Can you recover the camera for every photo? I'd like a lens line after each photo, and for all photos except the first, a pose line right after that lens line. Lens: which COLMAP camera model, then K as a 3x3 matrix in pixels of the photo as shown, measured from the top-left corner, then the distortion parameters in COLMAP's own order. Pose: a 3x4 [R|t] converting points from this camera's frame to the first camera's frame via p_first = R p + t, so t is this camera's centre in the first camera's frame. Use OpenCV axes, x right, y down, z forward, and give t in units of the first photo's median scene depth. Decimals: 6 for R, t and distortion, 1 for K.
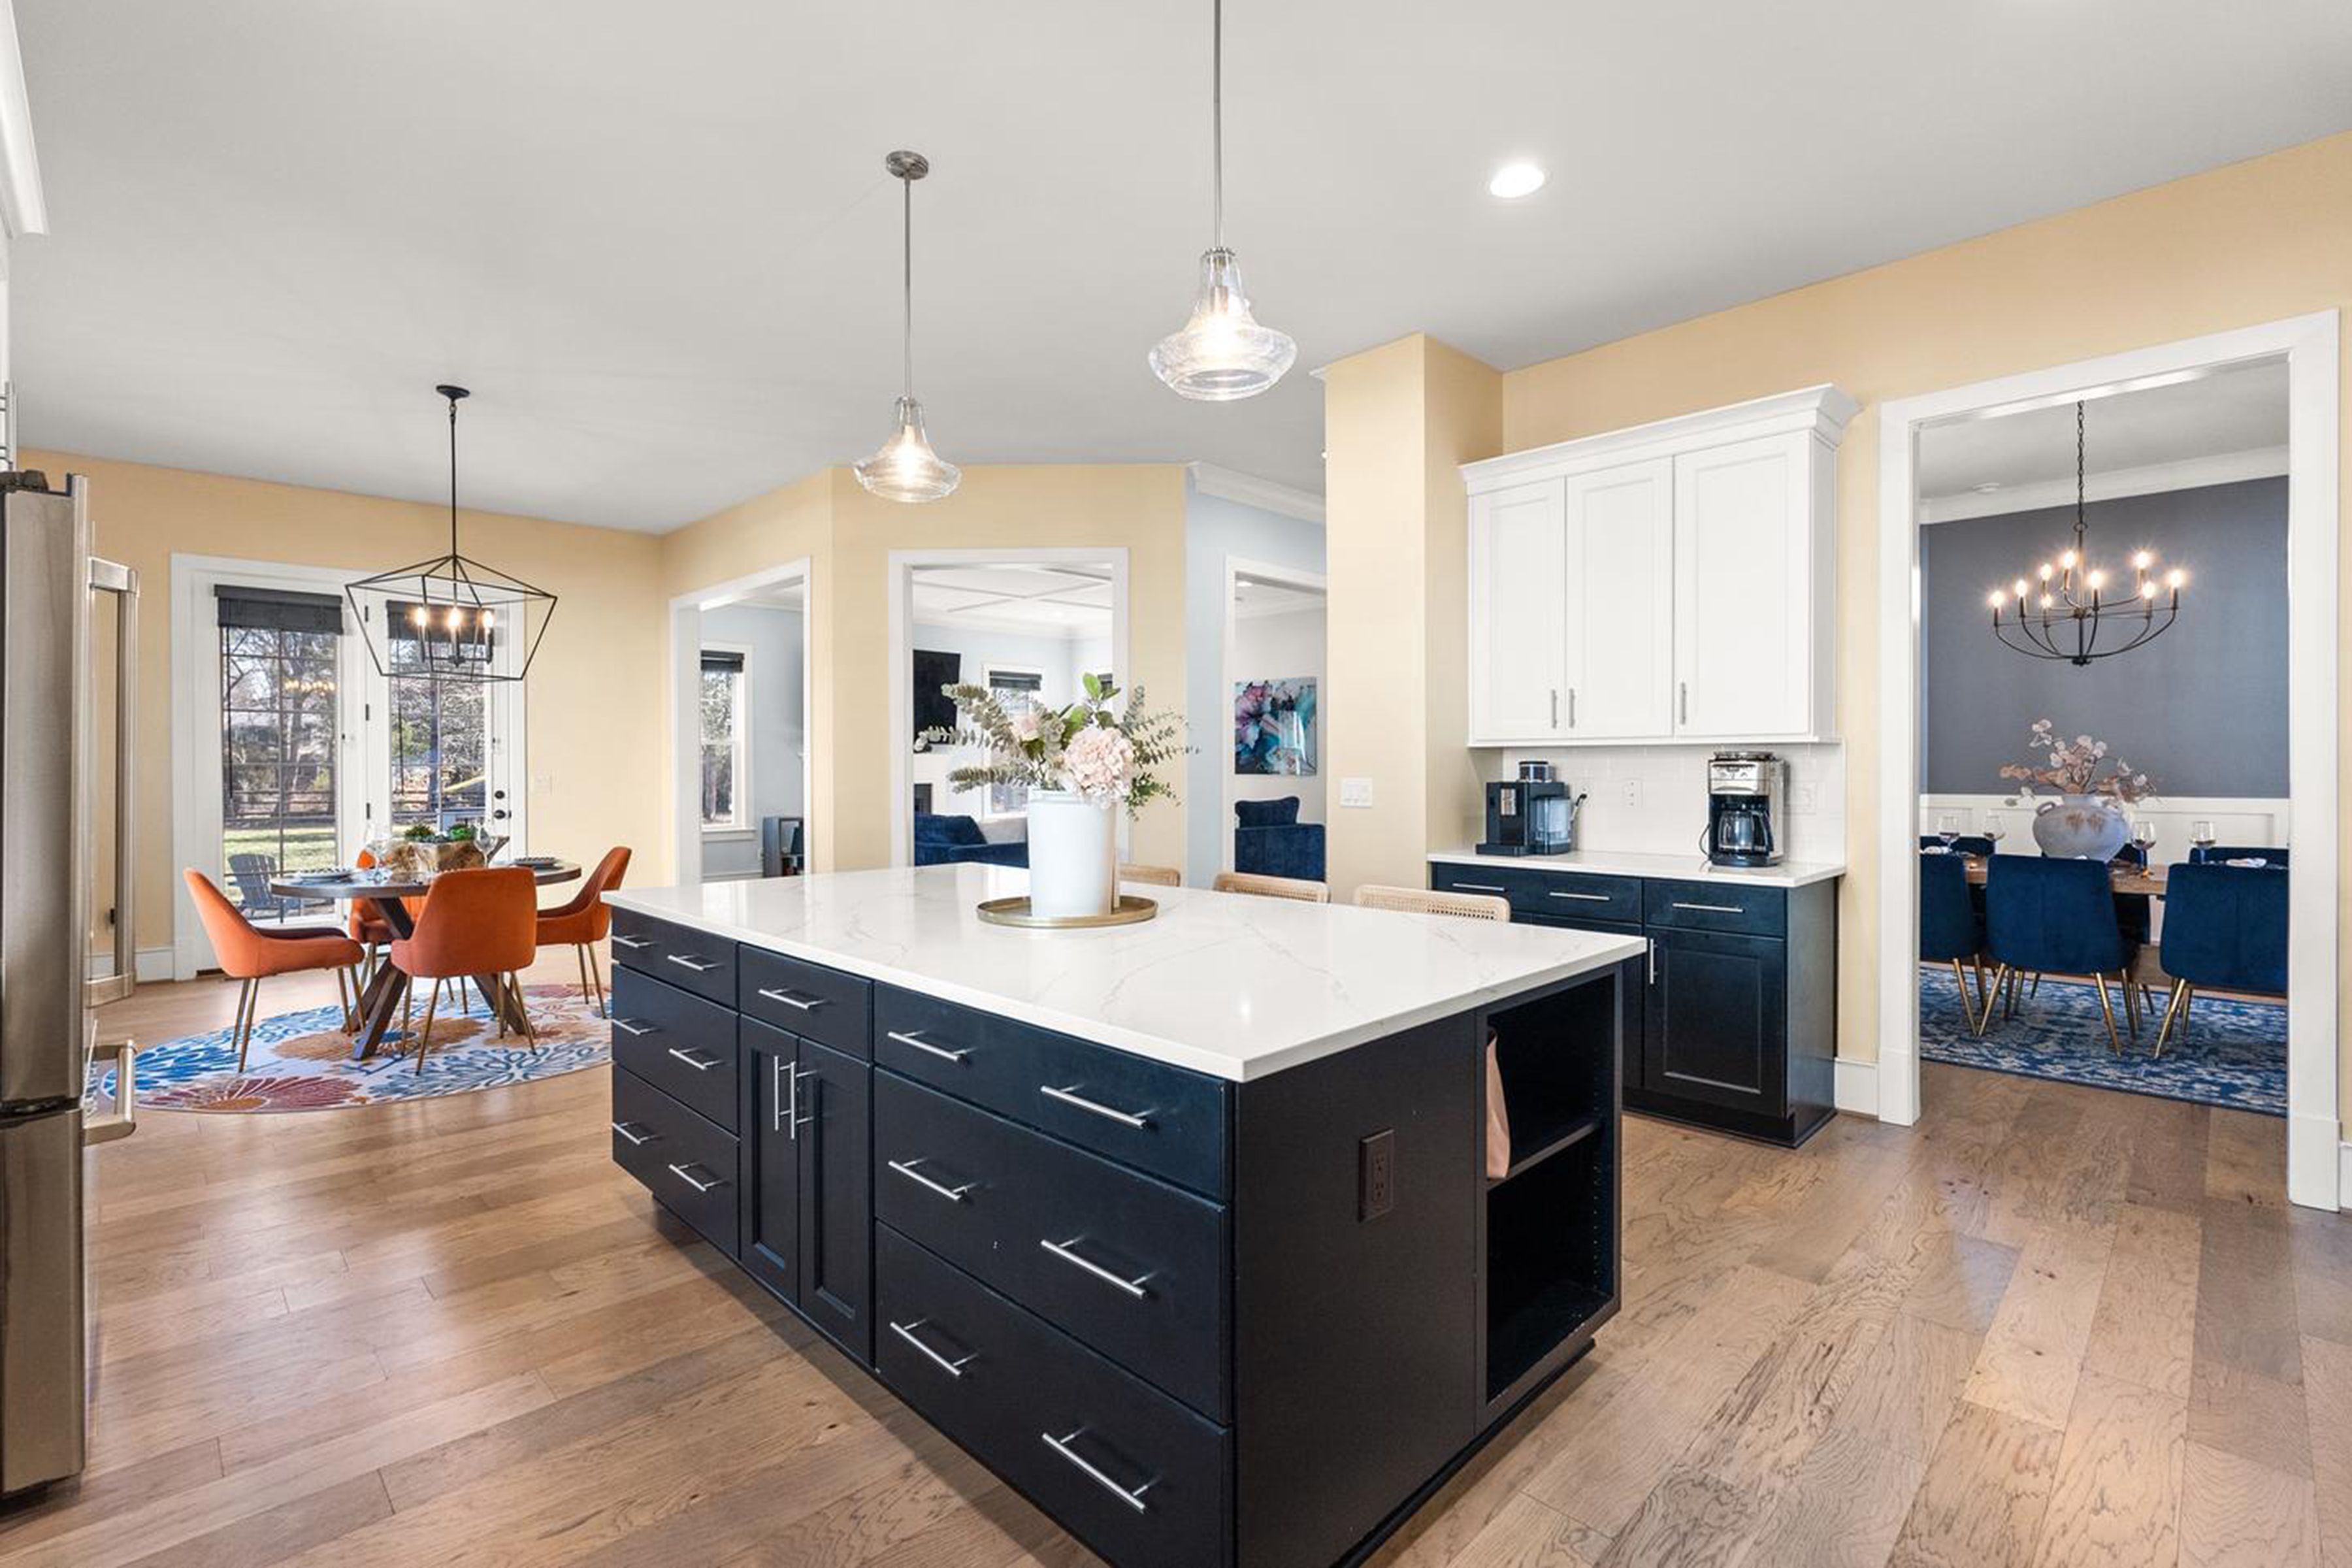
lens RADIAL K [[1073.7, 0, 1175.2], [0, 1073.7, 759.2], [0, 0, 1]] dist [-0.001921, 0.000474]
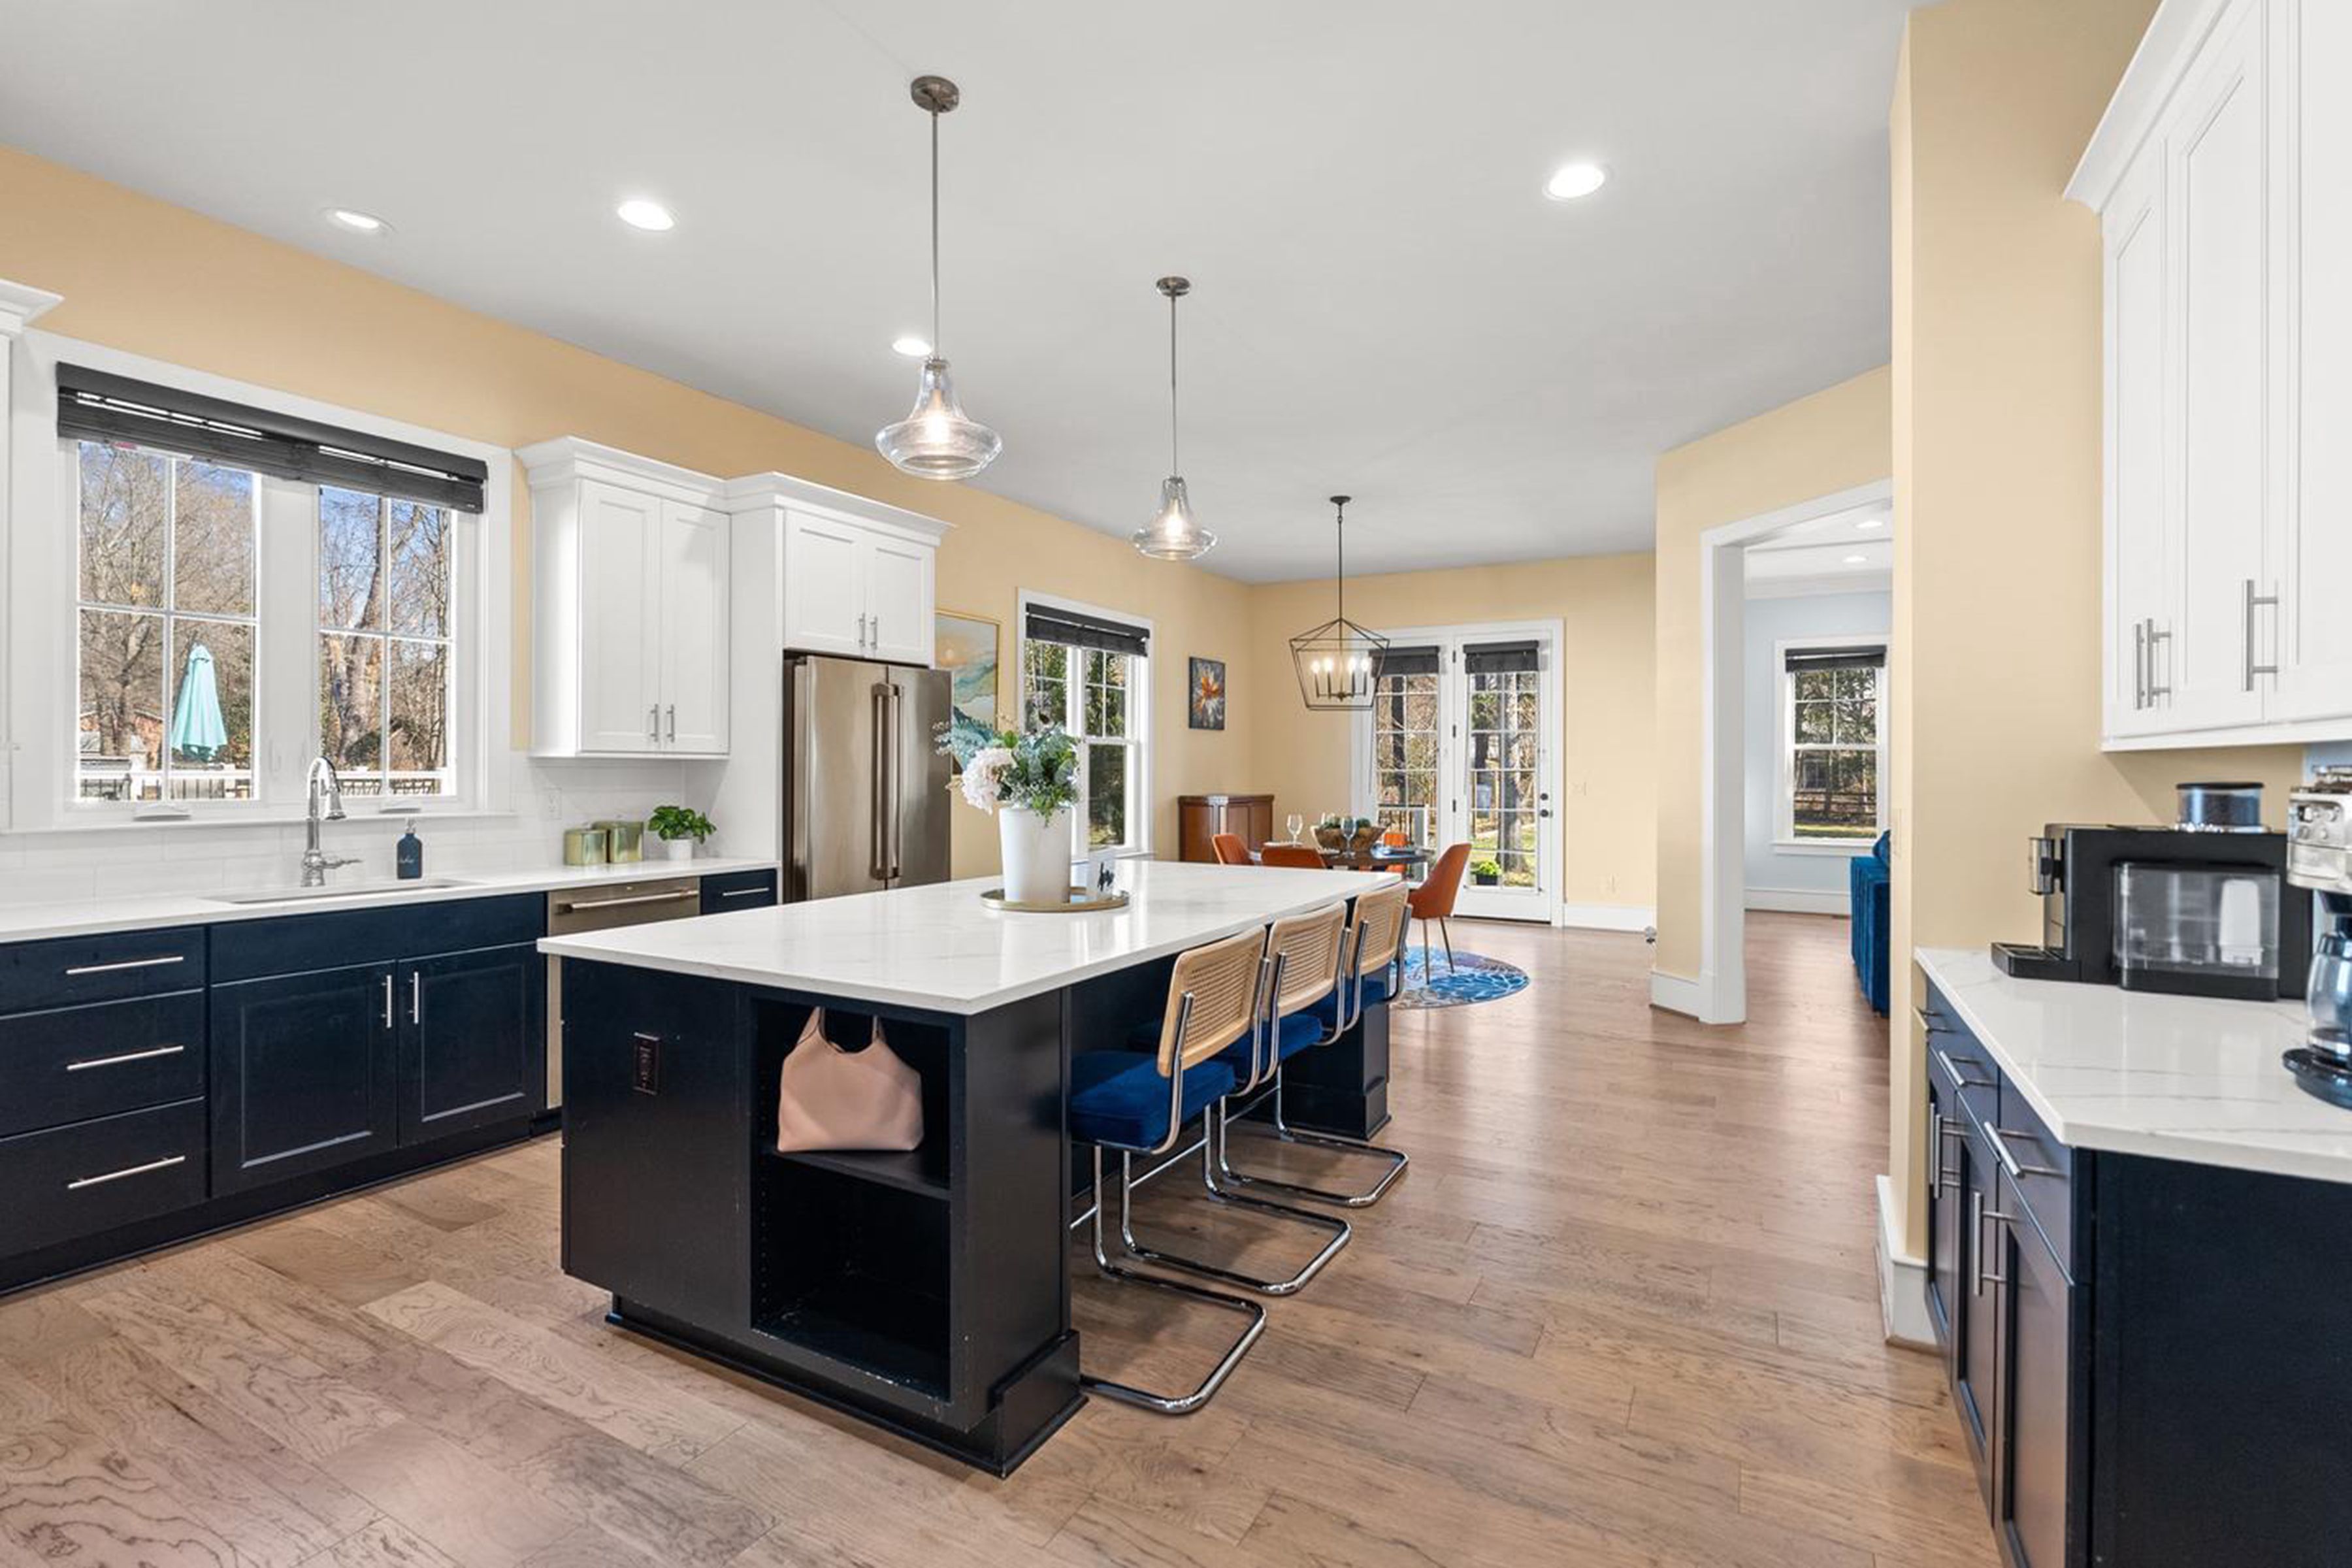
lens RADIAL K [[1073.7, 0, 1188.5], [0, 1073.7, 762.8], [0, 0, 1]] dist [-0.001921, 0.000474]
pose [[0.289842, -0.000876, -0.957074, 0.309712], [0.000407, 1.000000, -0.000792, -0.002807], [0.957074, -0.000160, 0.289842, 0.223870]]
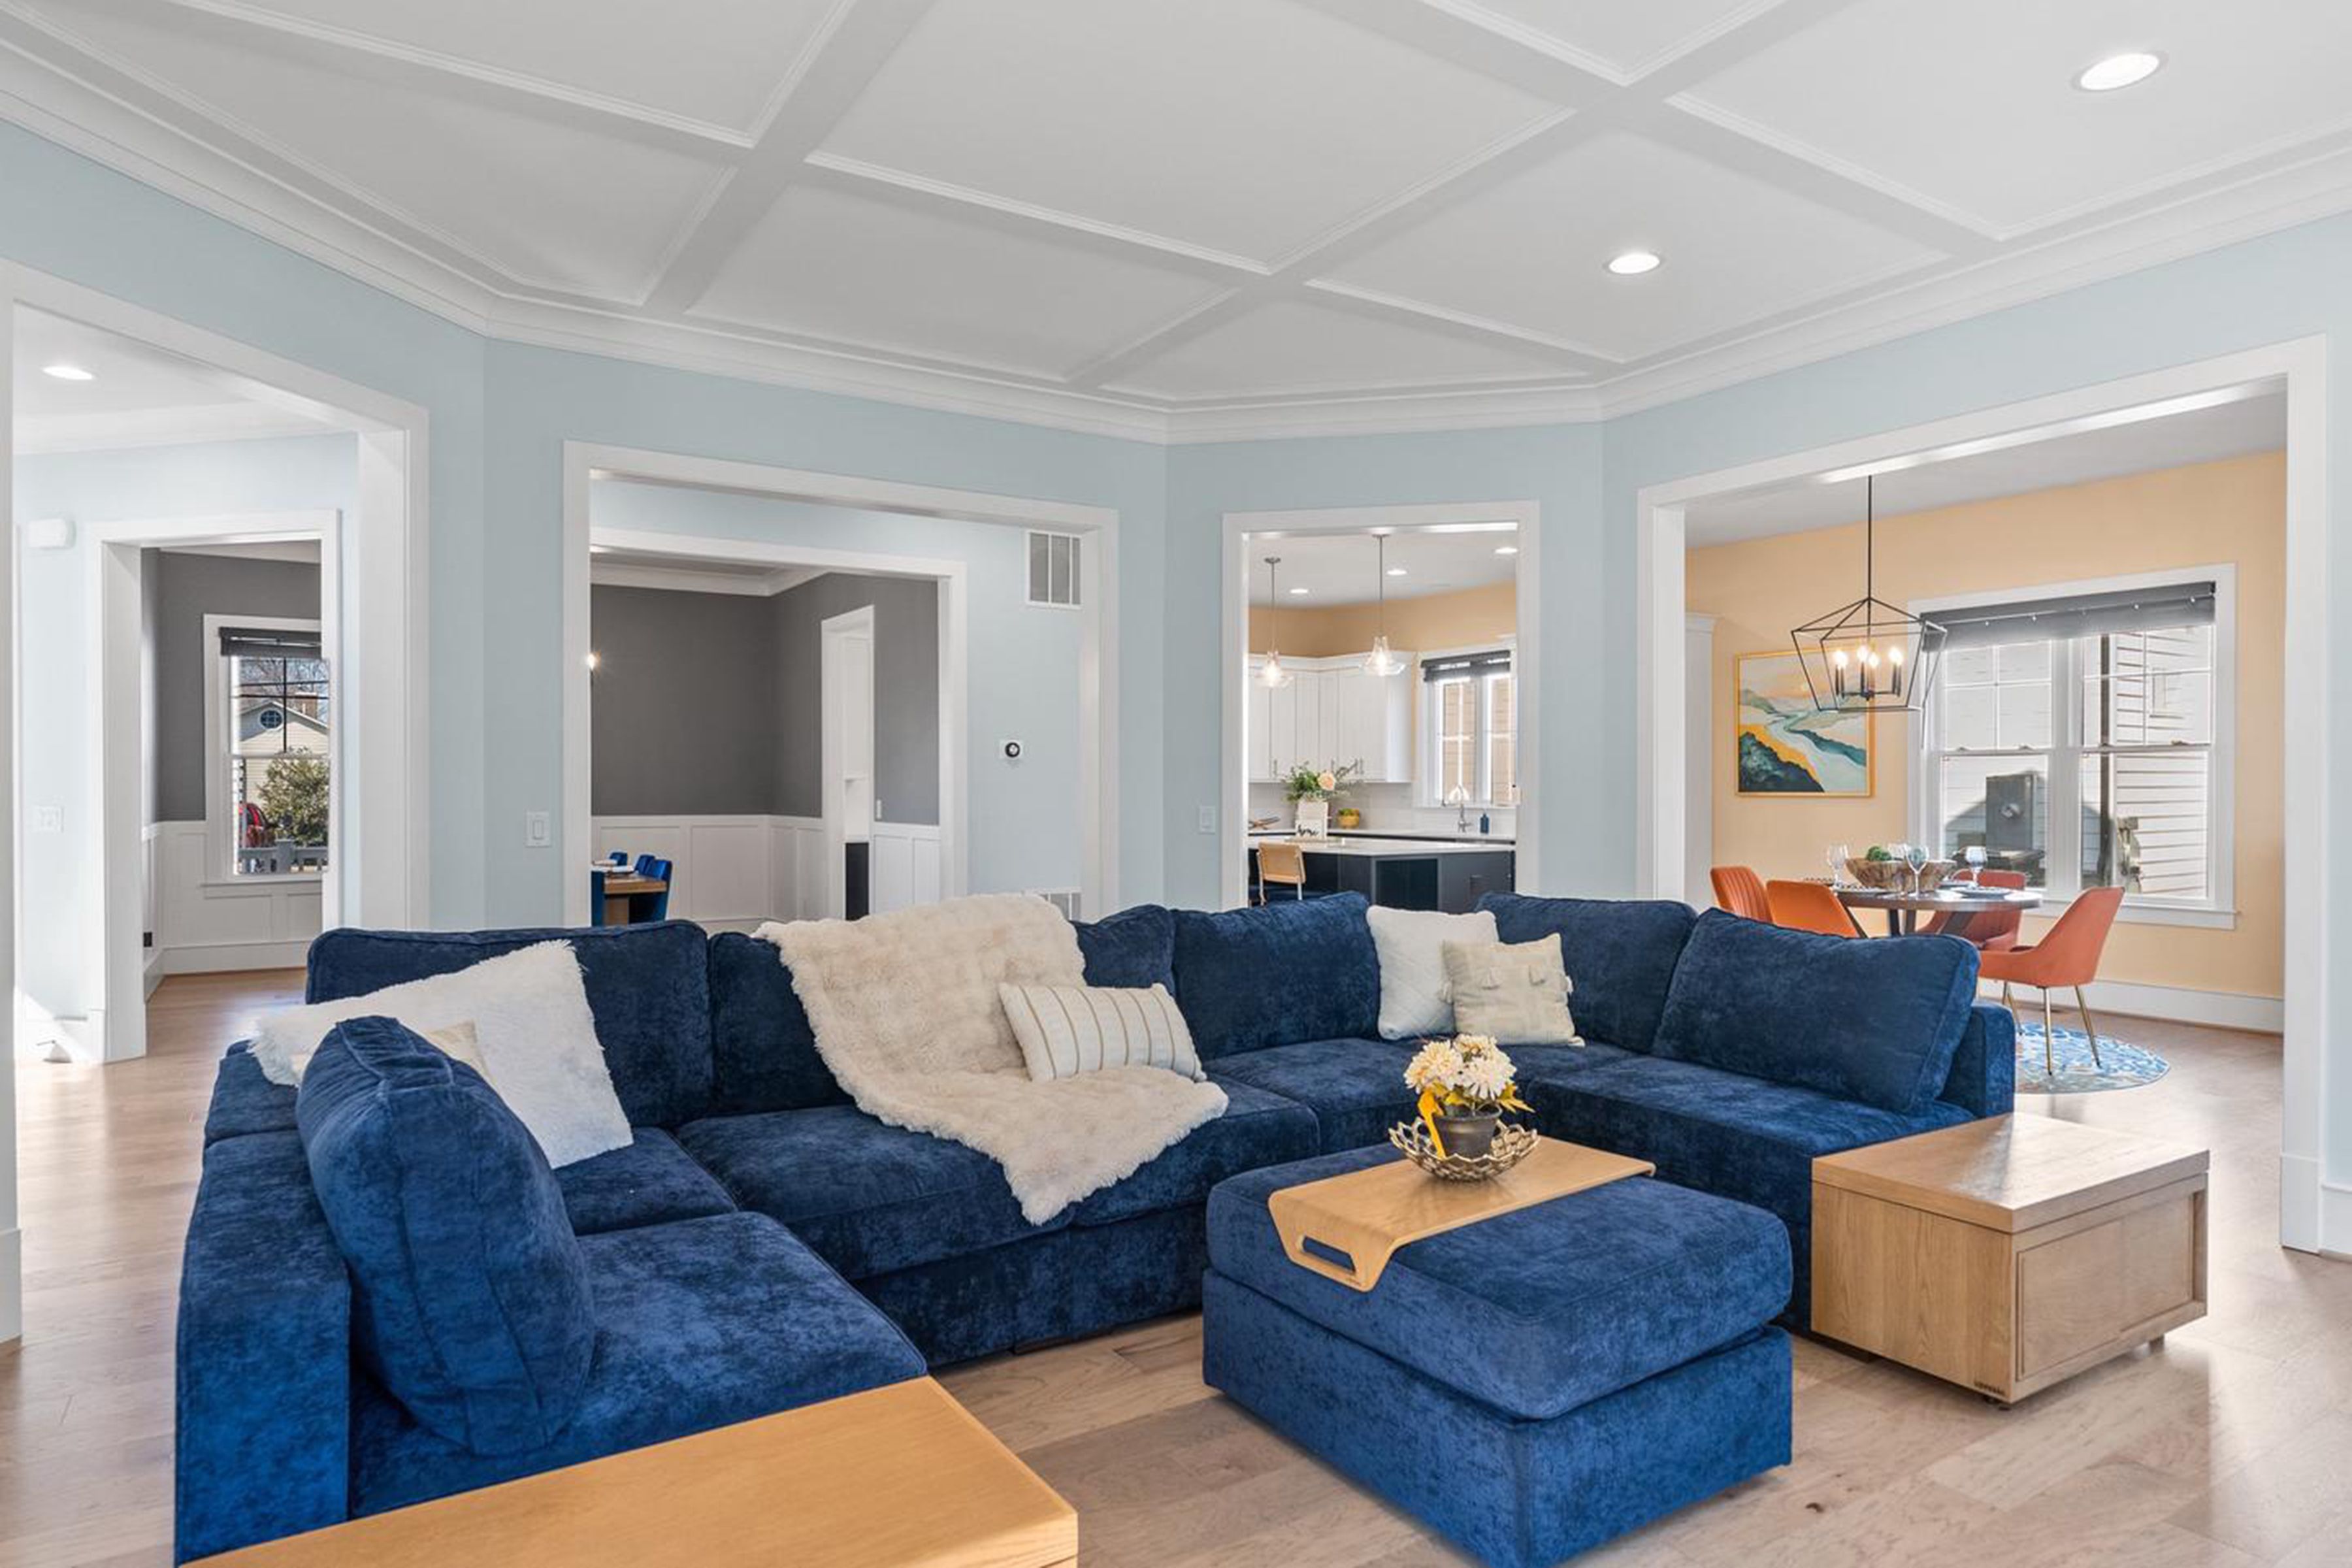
lens RADIAL K [[1328.0, 0, 1149.4], [0, 1328.0, 770.6], [0, 0, 1]] dist [-0.005247, 0.005617]
pose [[-0.974340, 0.011240, 0.224800, -0.137581], [0.007212, 0.999799, -0.018733, 0.004063], [-0.224965, -0.016631, -0.974225, 1.325249]]
